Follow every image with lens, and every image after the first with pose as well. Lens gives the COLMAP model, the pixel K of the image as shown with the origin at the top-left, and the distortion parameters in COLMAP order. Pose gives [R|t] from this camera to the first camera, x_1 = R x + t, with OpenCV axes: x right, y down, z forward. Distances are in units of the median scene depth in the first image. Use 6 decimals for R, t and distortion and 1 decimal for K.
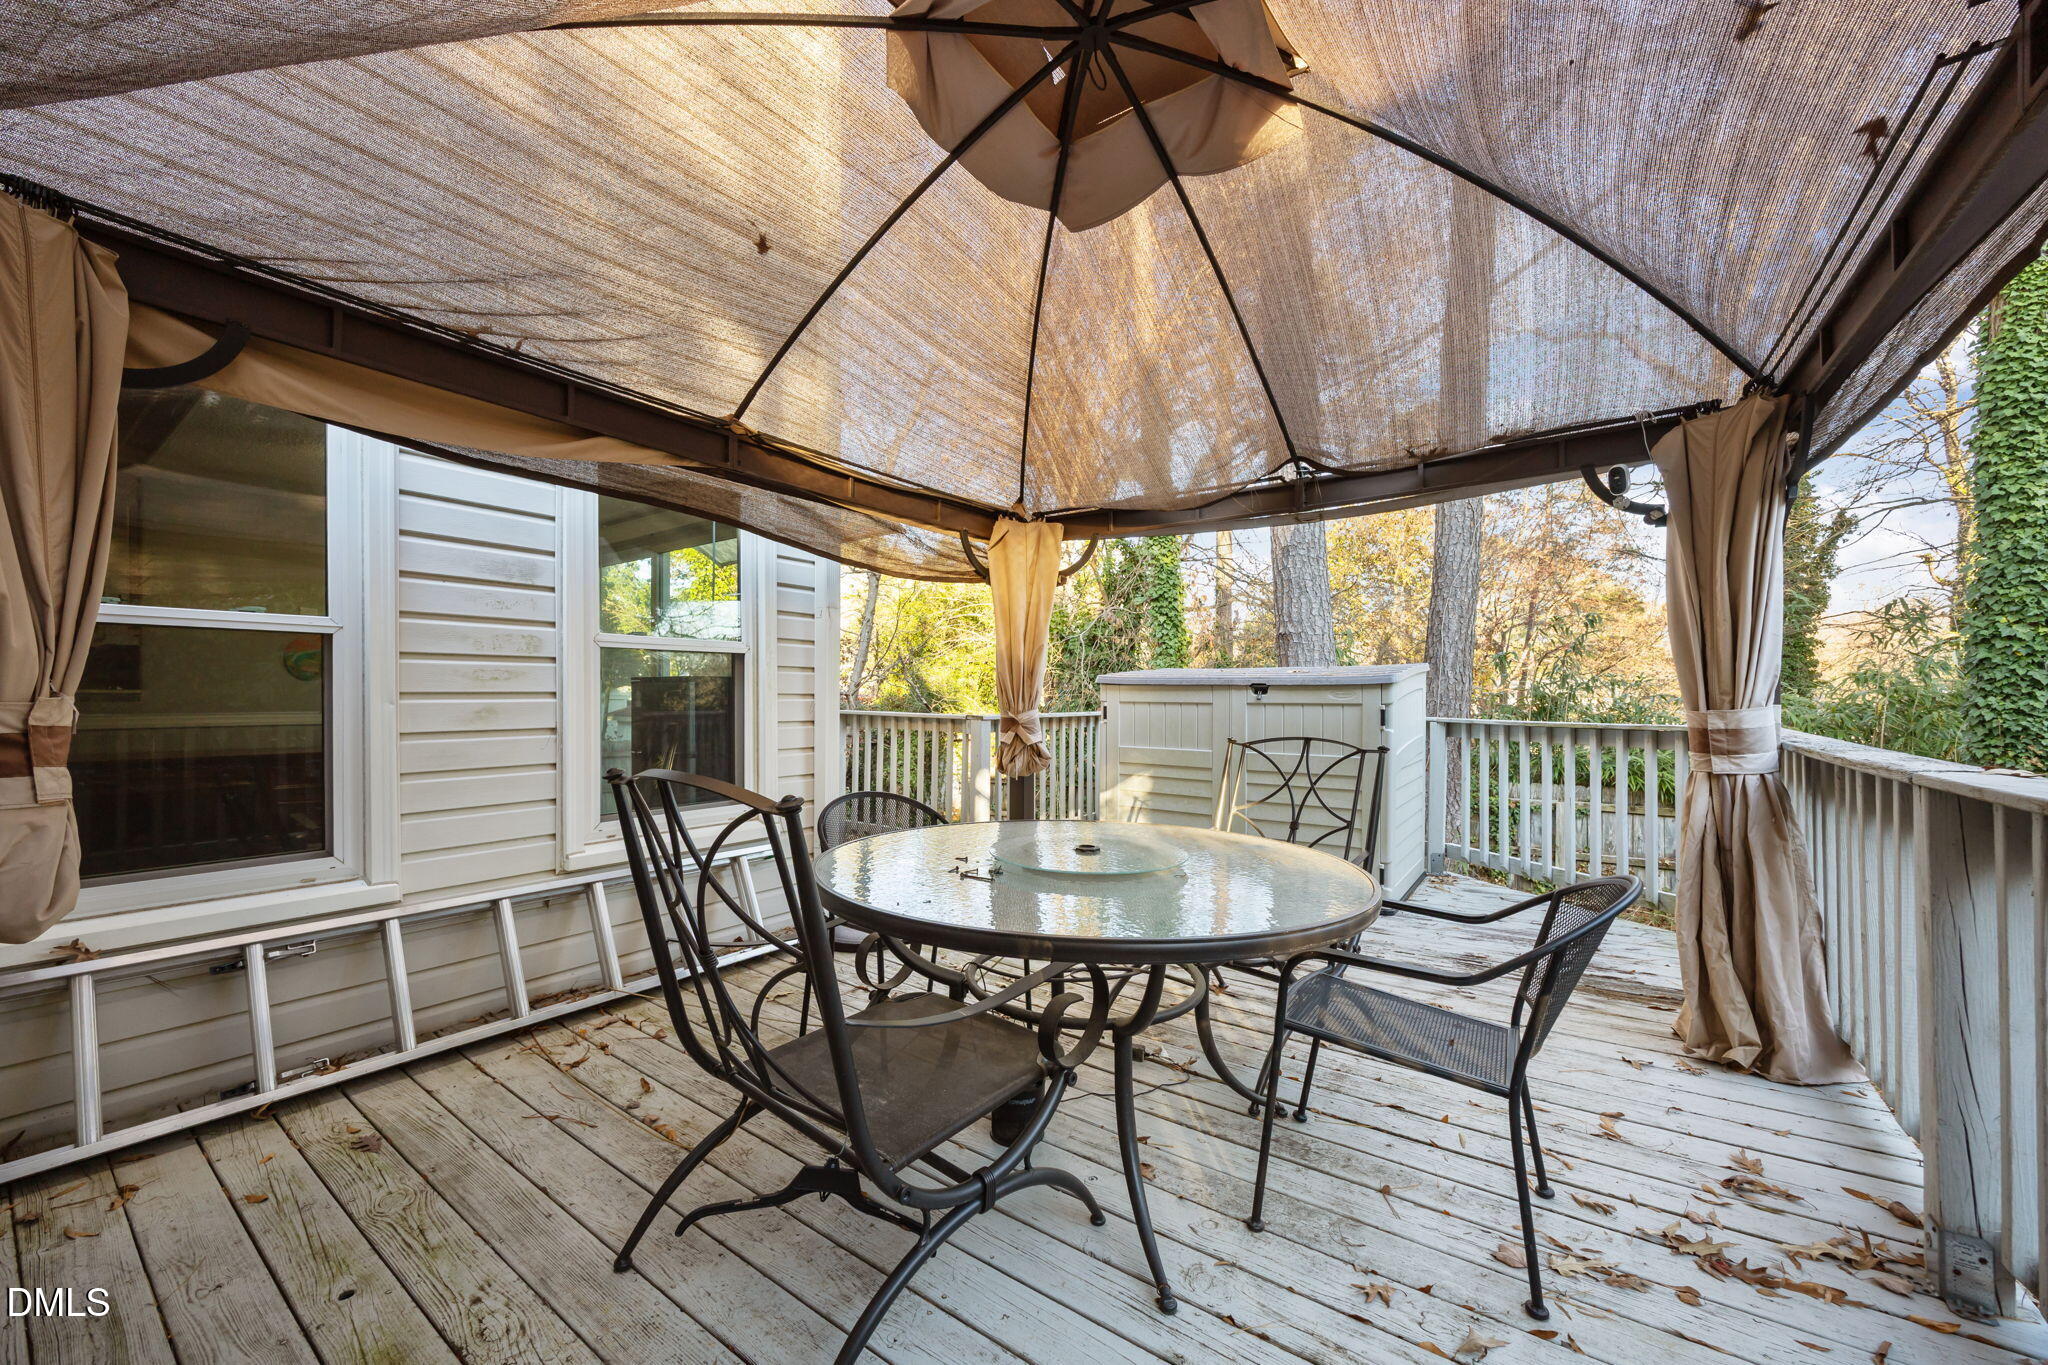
lens RADIAL K [[795.4, 0, 997.8], [0, 795.4, 692.1], [0, 0, 1]] dist [-0.003506, -0.000231]
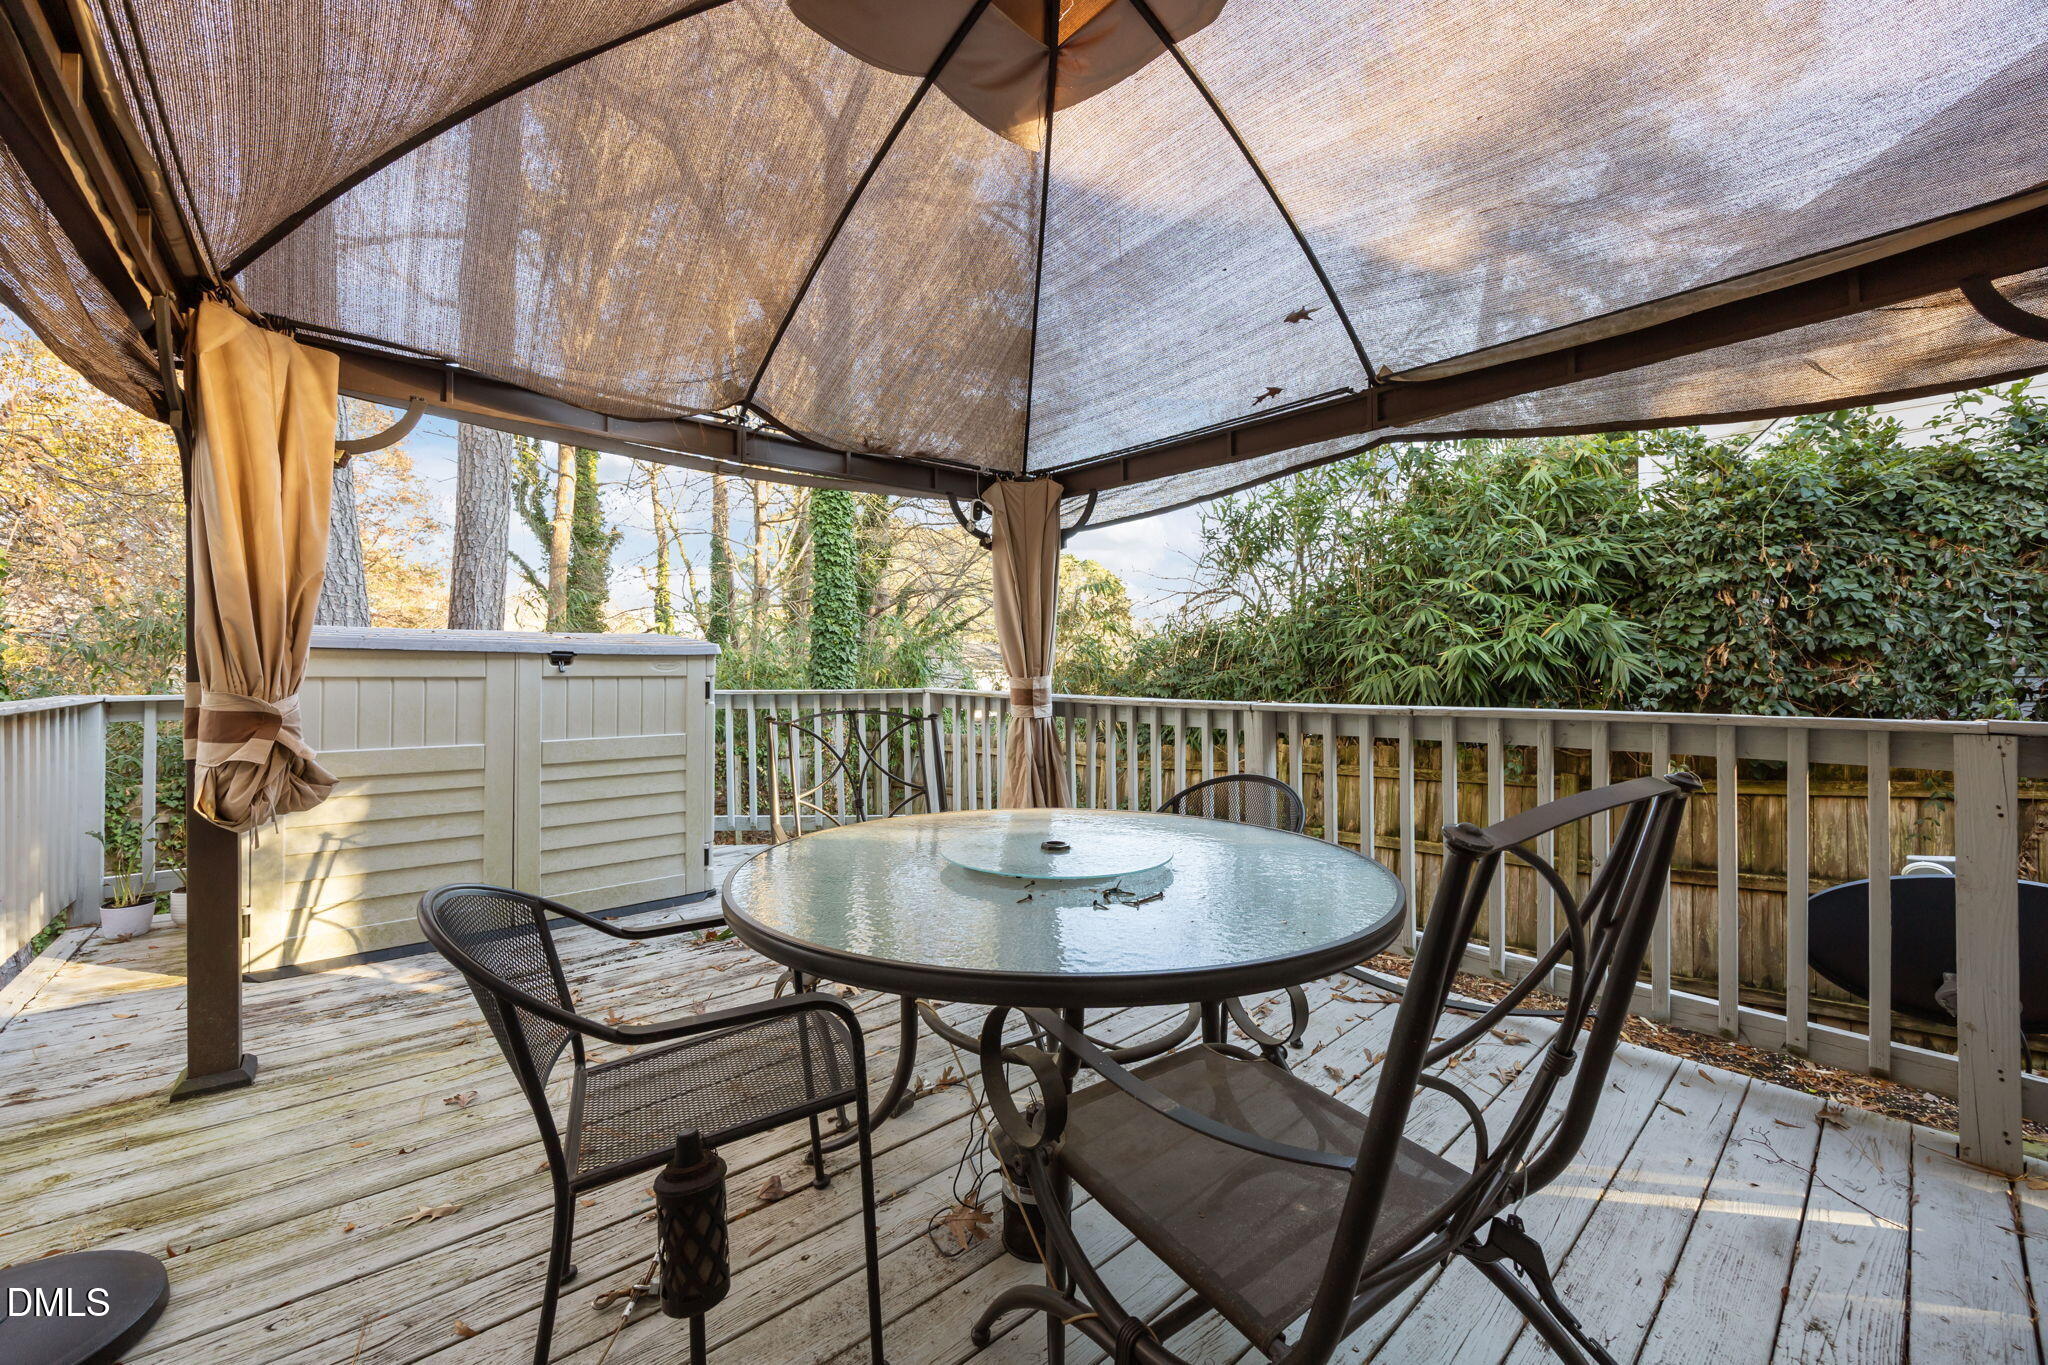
lens RADIAL K [[785.7, 0, 1029.4], [0, 785.7, 663.9], [0, 0, 1]] dist [-0.000372, -0.000035]
pose [[0.208345, 0.005034, 0.978042, -0.361587], [-0.005294, 0.999978, -0.004019, 0.002093], [-0.978041, -0.004340, 0.208367, 0.422561]]
